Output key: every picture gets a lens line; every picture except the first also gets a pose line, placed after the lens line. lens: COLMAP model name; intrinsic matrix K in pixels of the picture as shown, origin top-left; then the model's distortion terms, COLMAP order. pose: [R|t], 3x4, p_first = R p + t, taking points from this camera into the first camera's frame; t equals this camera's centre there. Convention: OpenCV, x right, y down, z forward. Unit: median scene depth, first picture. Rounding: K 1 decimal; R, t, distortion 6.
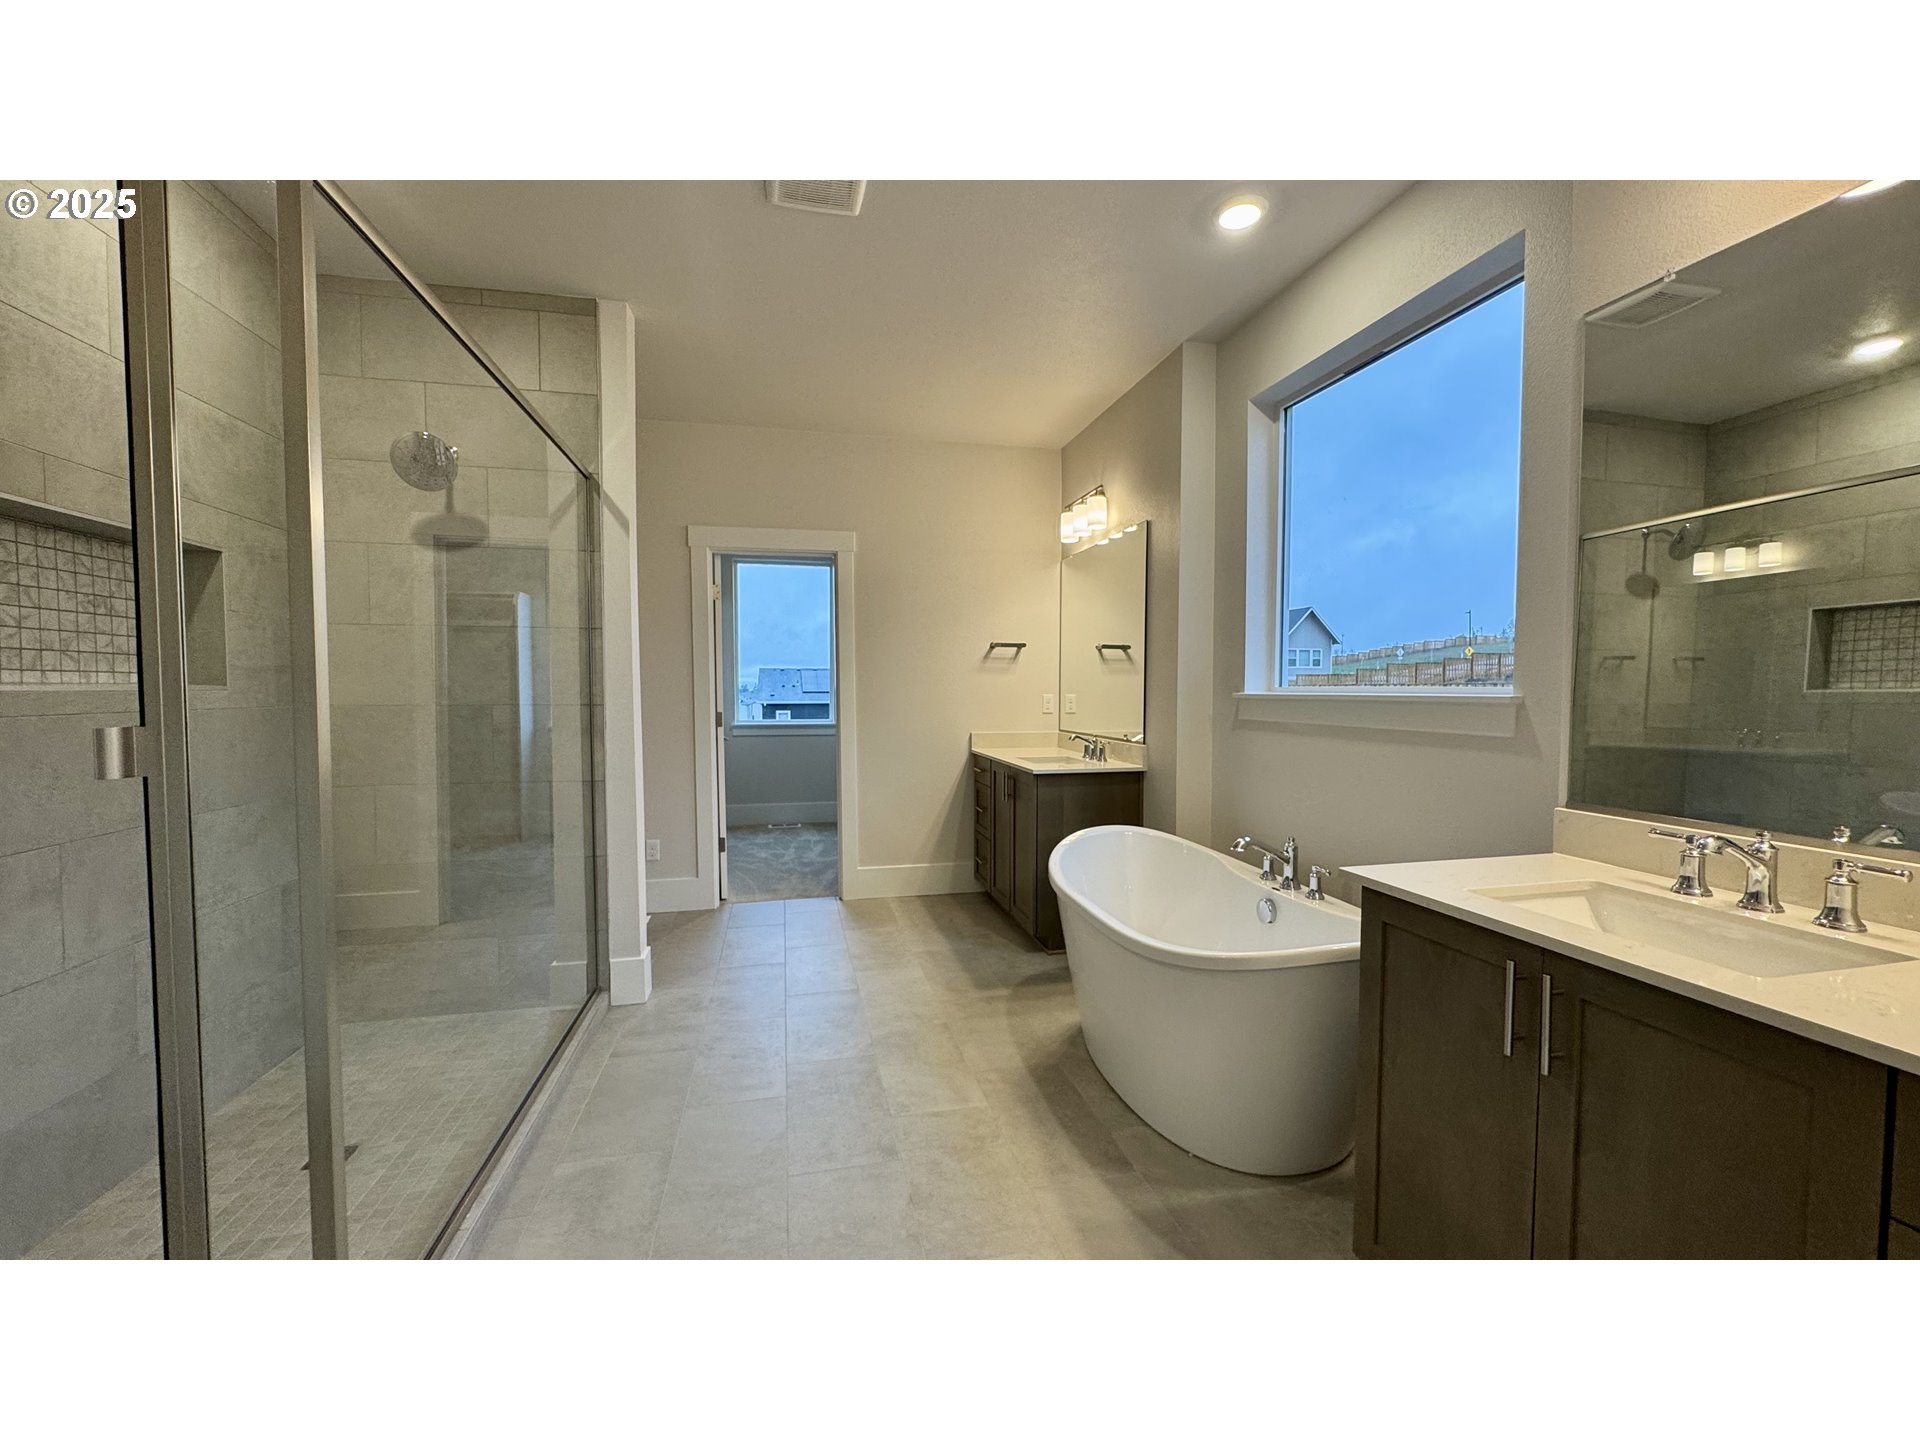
lens RADIAL K [[766.2, 0, 965.7], [0, 766.2, 723.1], [0, 0, 1]] dist [0.002220, 0.000148]
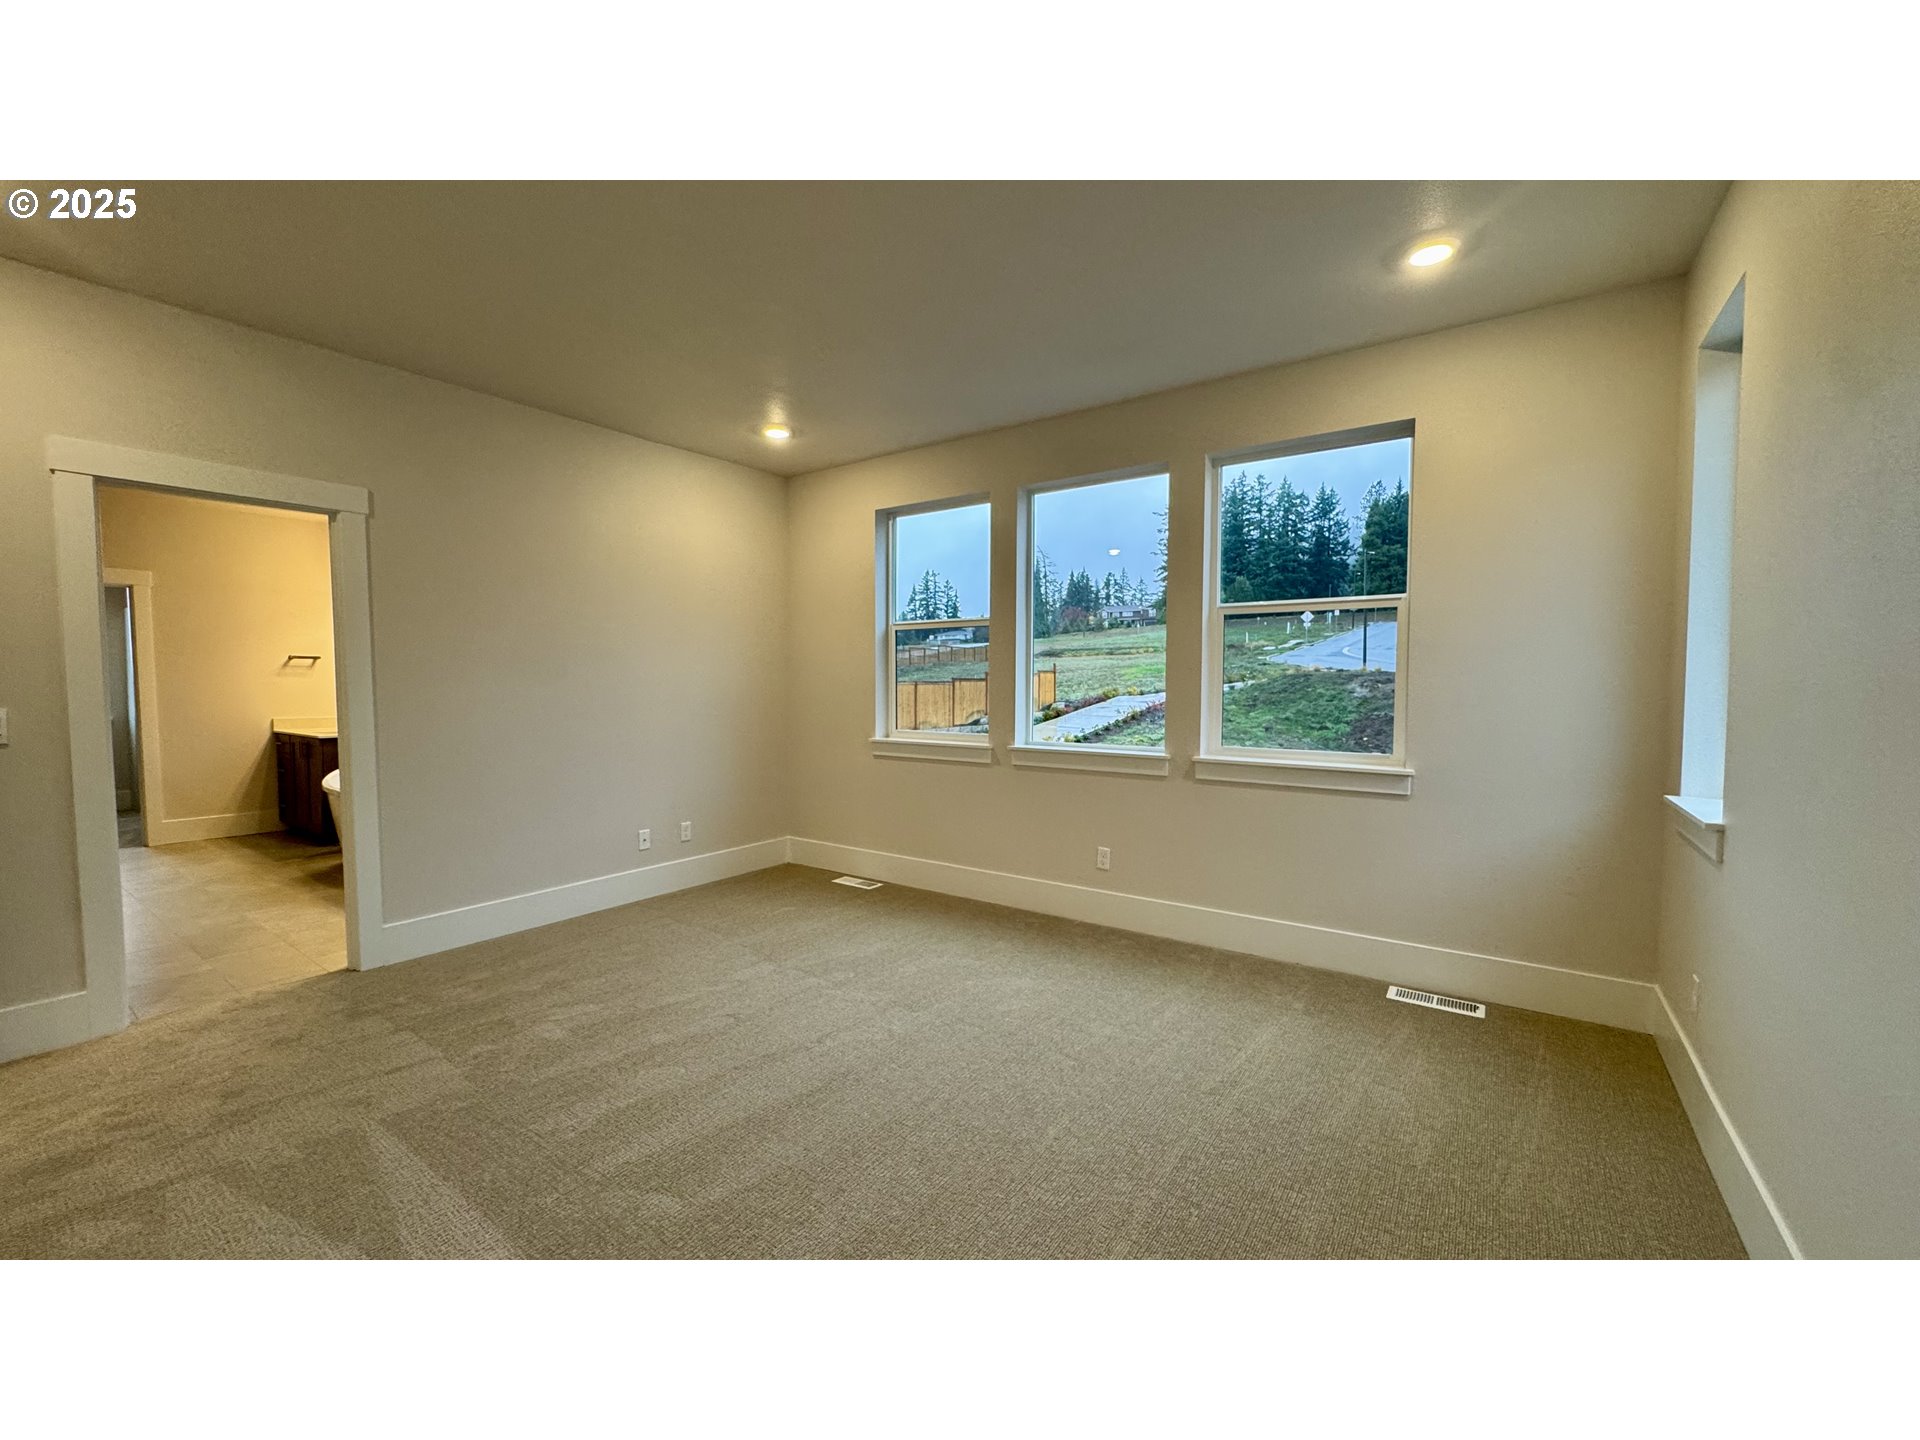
lens RADIAL K [[766.2, 0, 951.3], [0, 766.2, 724.8], [0, 0, 1]] dist [0.002220, 0.000148]
pose [[0.753574, -0.027167, 0.656802, 0.034269], [0.021142, 0.999630, 0.017091, 0.044420], [-0.657023, 0.001006, 0.753870, -1.509997]]
